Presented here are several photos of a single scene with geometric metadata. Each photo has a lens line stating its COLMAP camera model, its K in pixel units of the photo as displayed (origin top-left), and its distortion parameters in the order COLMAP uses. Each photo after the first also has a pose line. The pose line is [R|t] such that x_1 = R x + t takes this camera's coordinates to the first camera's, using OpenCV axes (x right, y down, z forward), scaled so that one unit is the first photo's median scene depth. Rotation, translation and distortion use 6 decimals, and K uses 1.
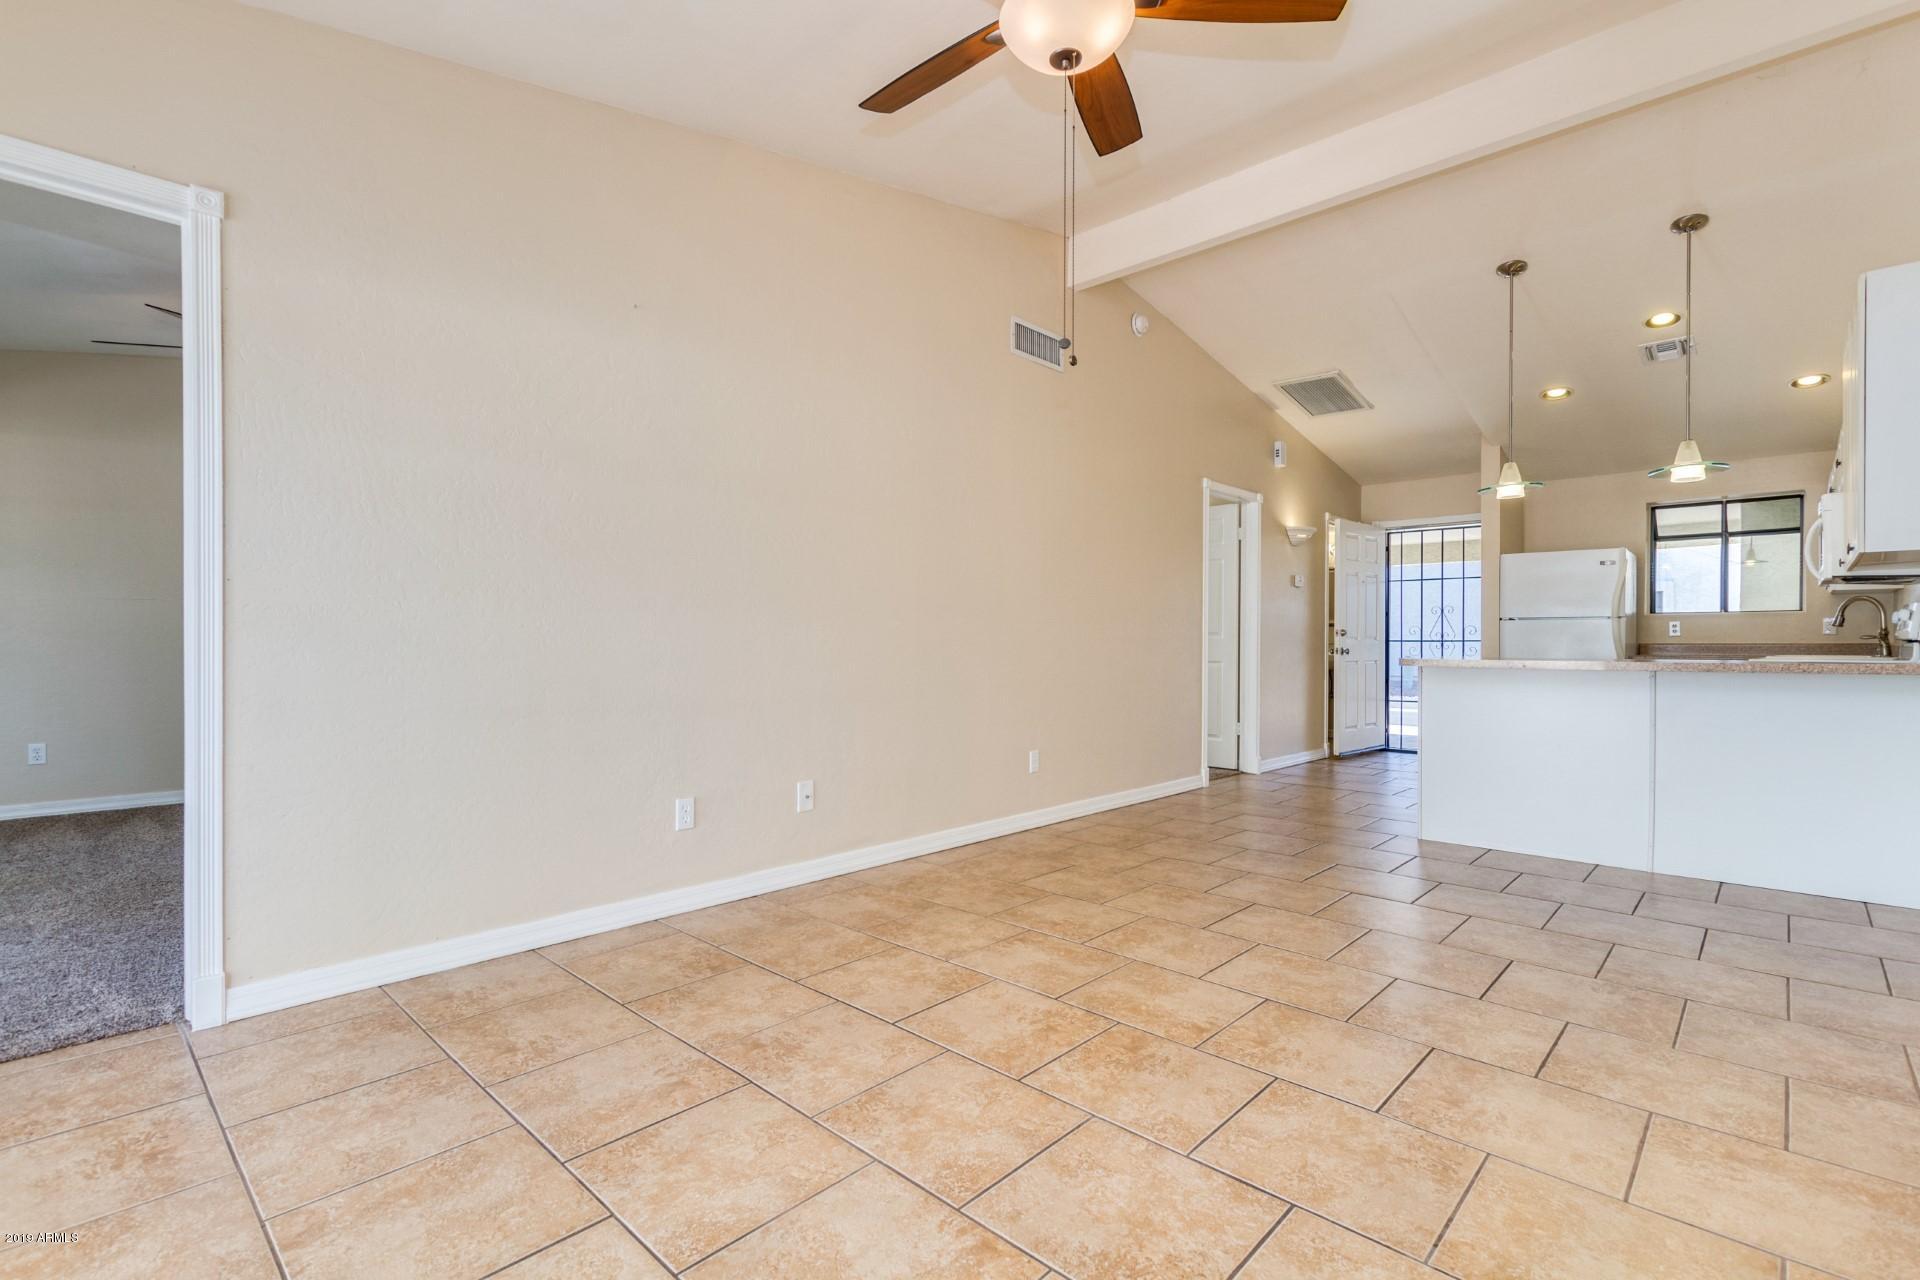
lens RADIAL K [[877.1, 0, 955.9], [0, 877.1, 645.0], [0, 0, 1]] dist [0.006271, -0.000659]
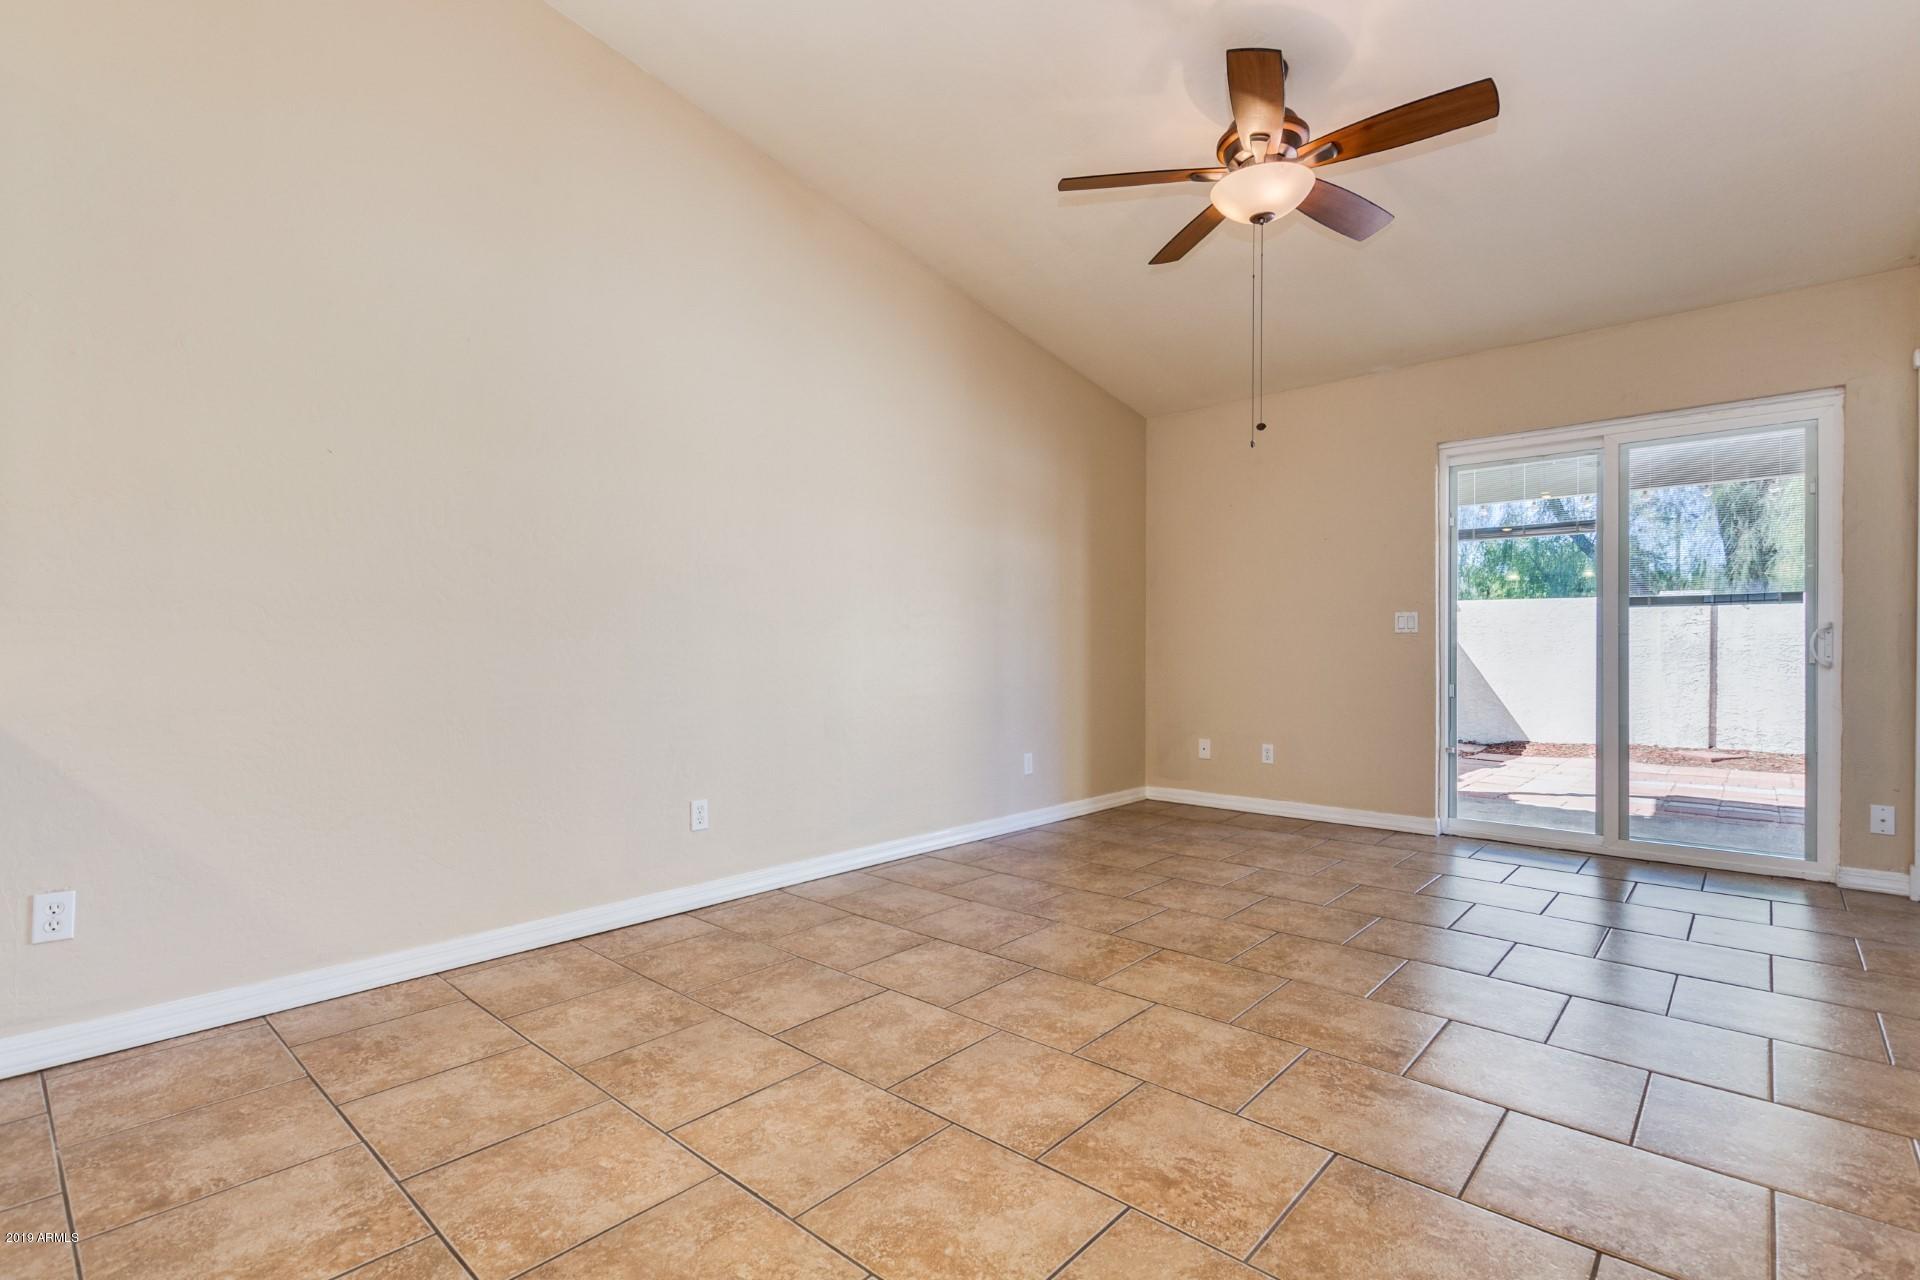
lens RADIAL K [[890.9, 0, 951.8], [0, 890.9, 646.5], [0, 0, 1]] dist [0.007968, -0.000138]
pose [[-0.999840, -0.002836, -0.017660, 0.489524], [-0.002879, 0.999993, 0.002376, -0.004612], [0.017653, 0.002427, -0.999841, 1.857373]]
